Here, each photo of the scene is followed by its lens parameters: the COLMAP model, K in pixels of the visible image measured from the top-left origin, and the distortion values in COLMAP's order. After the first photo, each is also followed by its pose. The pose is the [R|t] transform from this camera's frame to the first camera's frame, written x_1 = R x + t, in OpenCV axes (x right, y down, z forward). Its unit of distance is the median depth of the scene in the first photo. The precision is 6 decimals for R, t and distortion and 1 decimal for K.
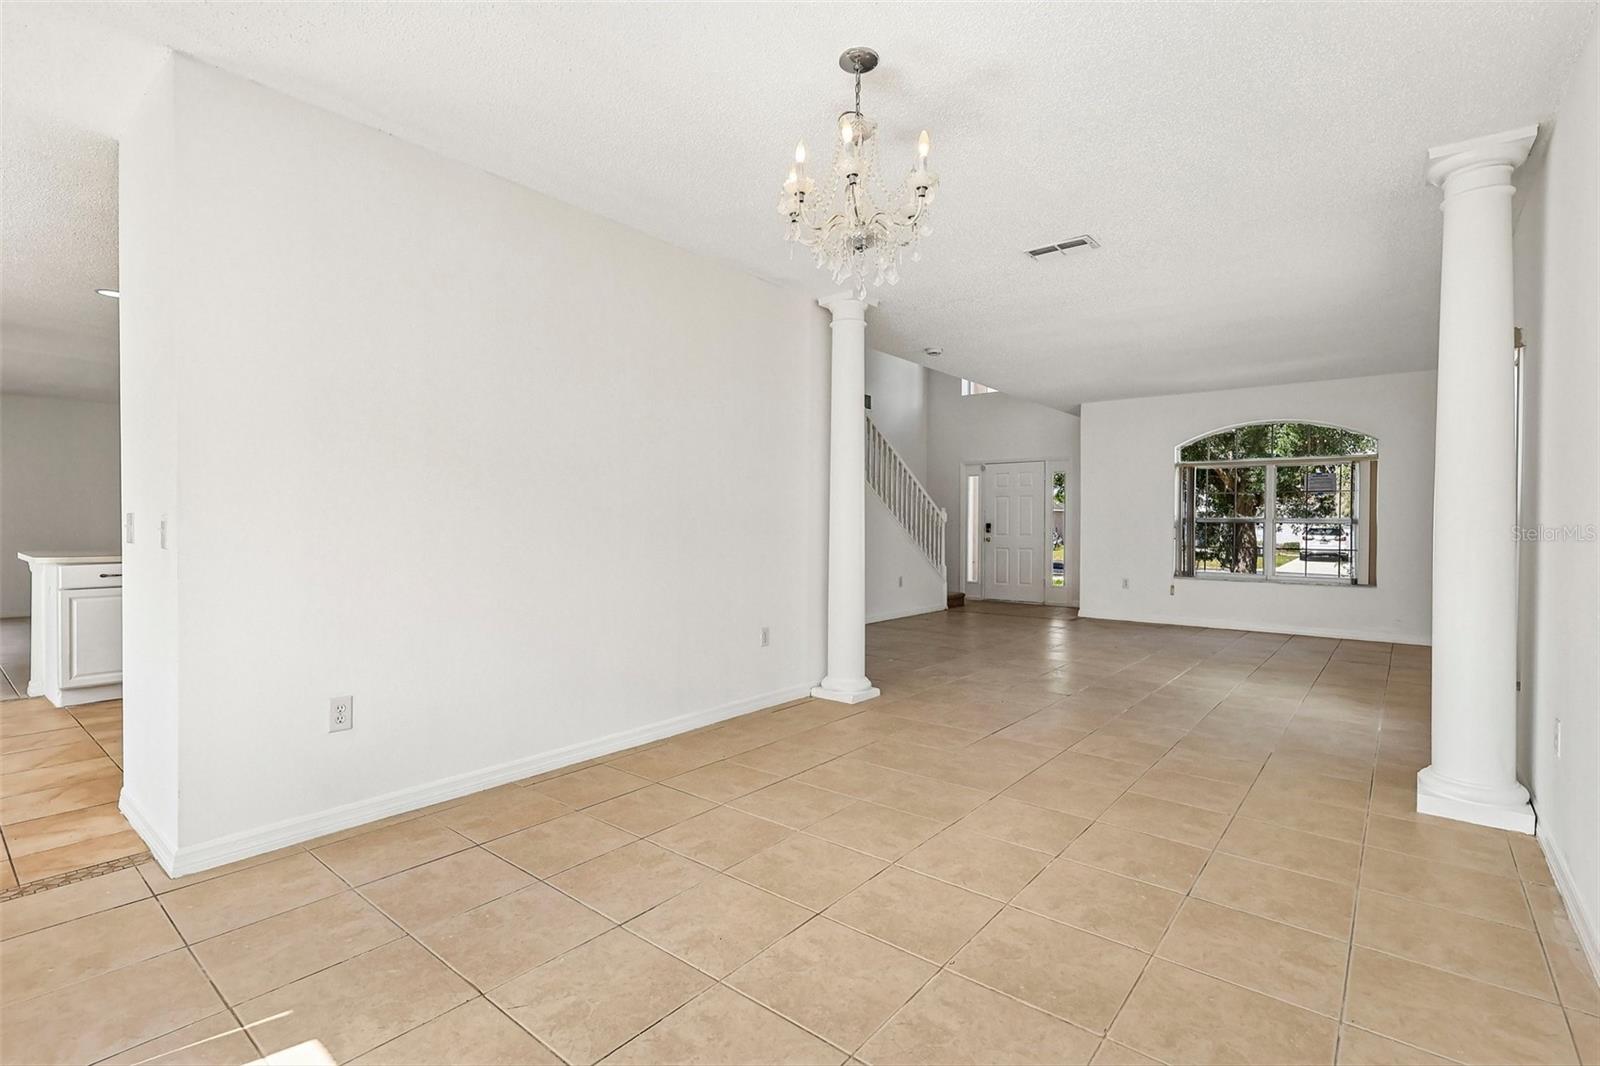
lens RADIAL K [[738.8, 0, 795.1], [0, 738.8, 533.0], [0, 0, 1]] dist [-0.000321, -0.000085]
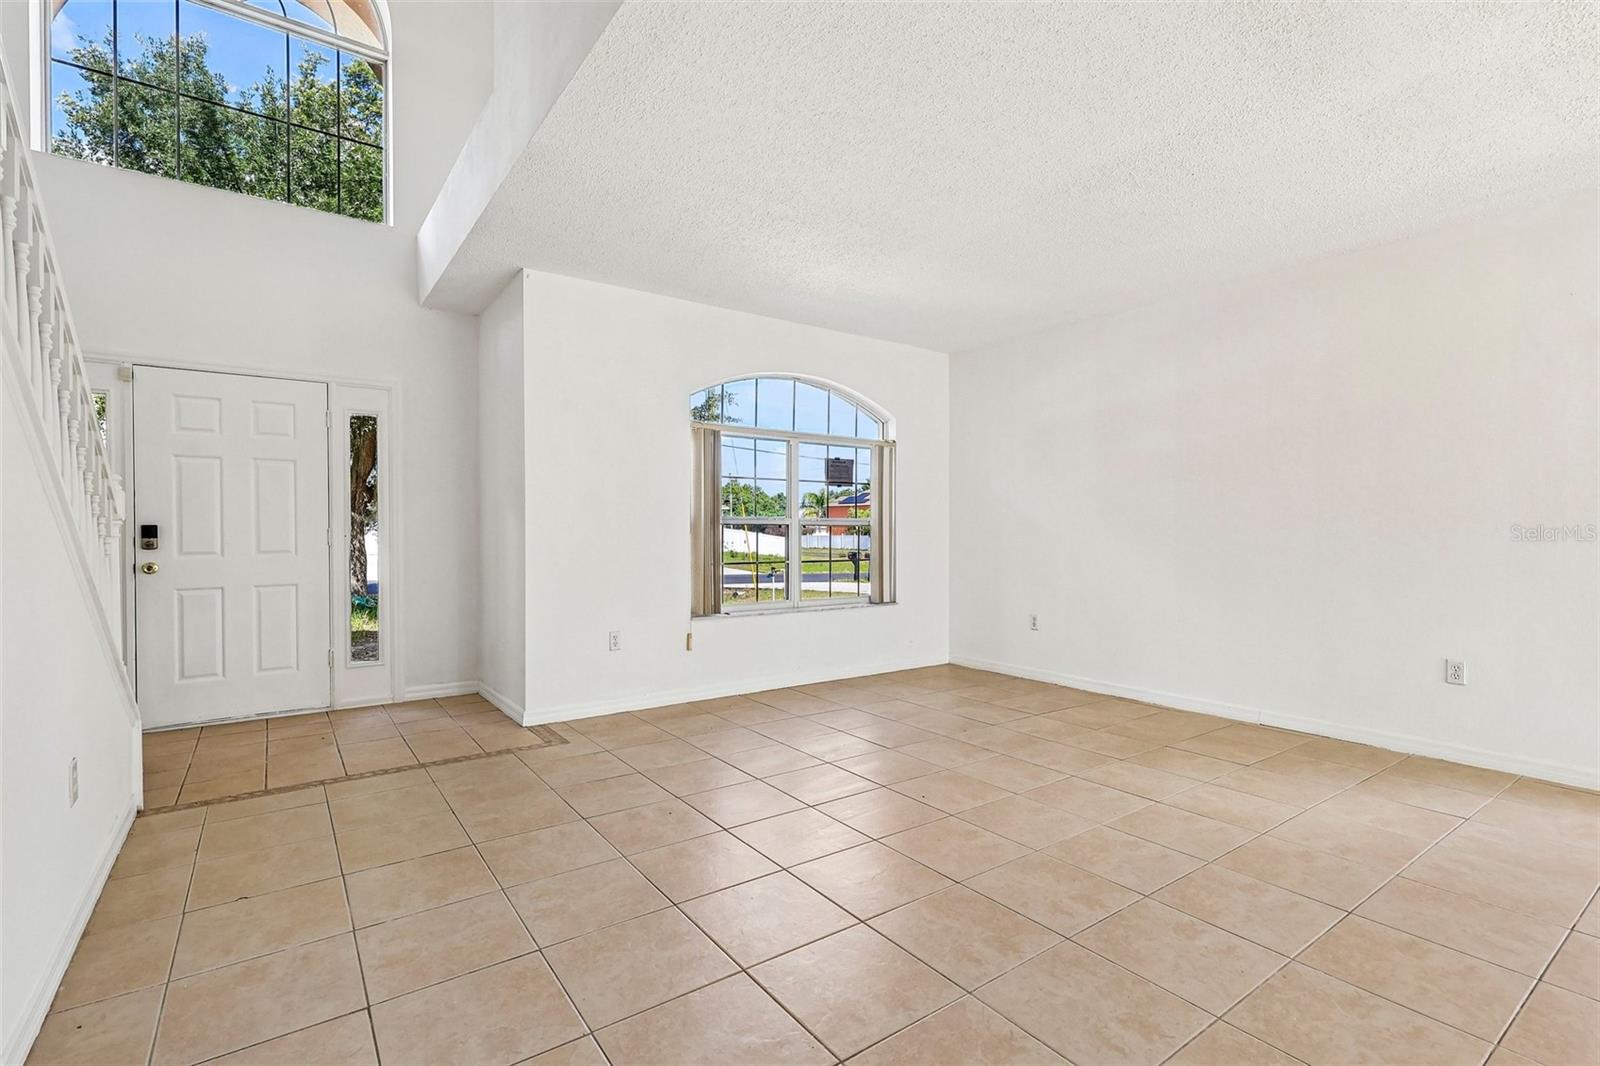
lens RADIAL K [[738.8, 0, 808.8], [0, 738.8, 531.3], [0, 0, 1]] dist [-0.000321, -0.000085]
pose [[0.254614, -0.008908, 0.967002, -0.013763], [0.012087, 0.999909, 0.006029, -0.008040], [-0.966967, 0.010153, 0.254699, 0.586468]]
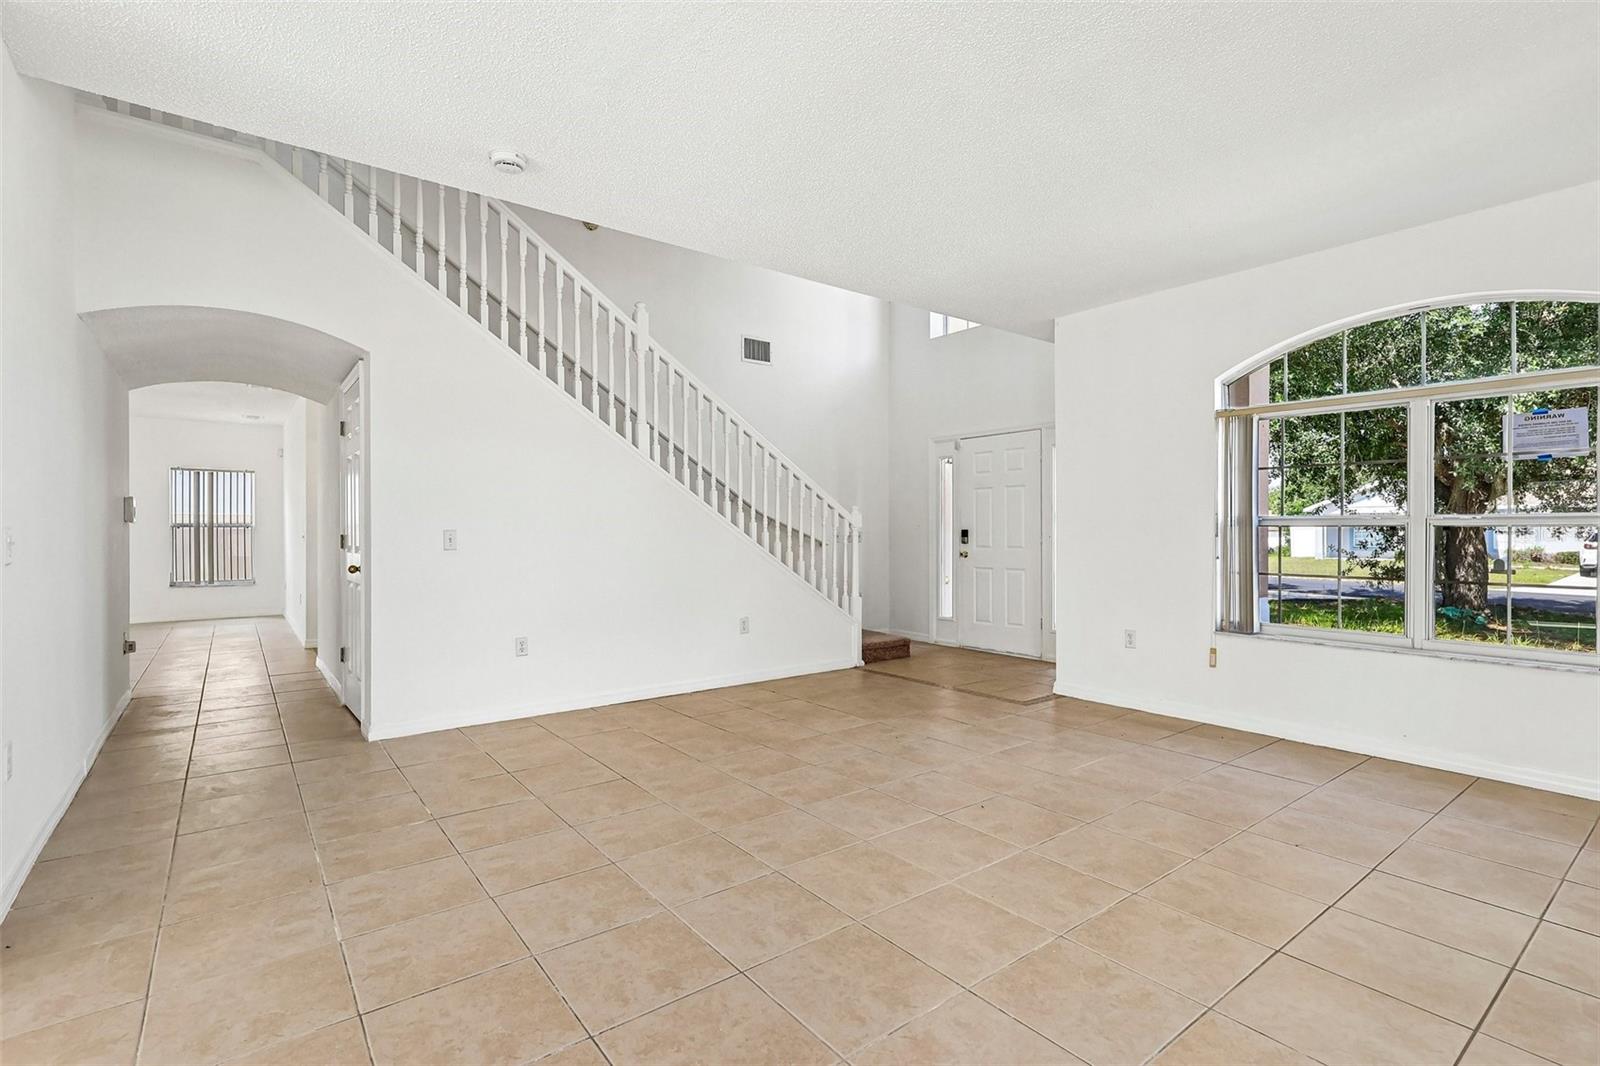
lens RADIAL K [[738.8, 0, 798.7], [0, 738.8, 542.1], [0, 0, 1]] dist [-0.000321, -0.000085]
pose [[0.975374, -0.002750, -0.220540, 0.263451], [0.003325, 0.999992, 0.002234, -0.004014], [0.220532, -0.002913, 0.975375, 0.333534]]
